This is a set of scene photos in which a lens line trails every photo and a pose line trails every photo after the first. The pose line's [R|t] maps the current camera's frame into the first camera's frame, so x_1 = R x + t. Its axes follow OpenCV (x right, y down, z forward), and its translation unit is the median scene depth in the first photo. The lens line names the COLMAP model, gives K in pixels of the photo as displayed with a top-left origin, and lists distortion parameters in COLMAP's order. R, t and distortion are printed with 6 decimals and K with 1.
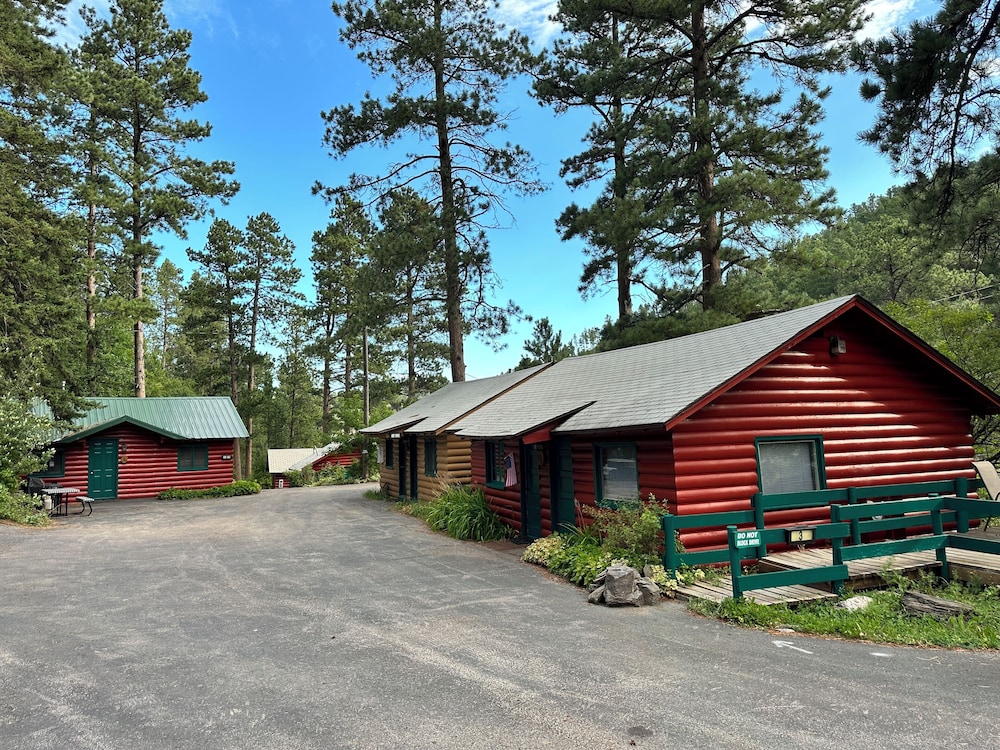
lens RADIAL K [[719.1, 0, 500.0], [0, 719.1, 375.0], [0, 0, 1]] dist [0.009256, 0.000920]
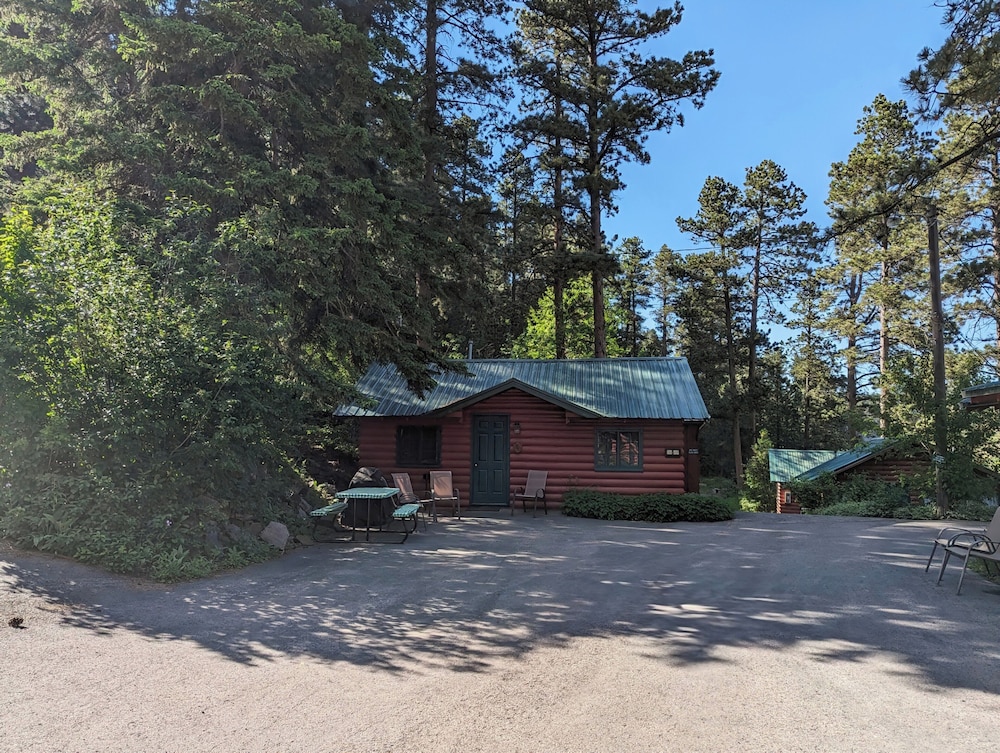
lens RADIAL K [[730.8, 0, 500.0], [0, 730.8, 376.5], [0, 0, 1]] dist [0.025829, 0.000028]
pose [[0.776193, -0.015593, -0.630303, -0.045605], [0.014048, 0.999874, -0.007437, 0.022211], [0.630339, -0.003082, 0.776314, 0.182491]]
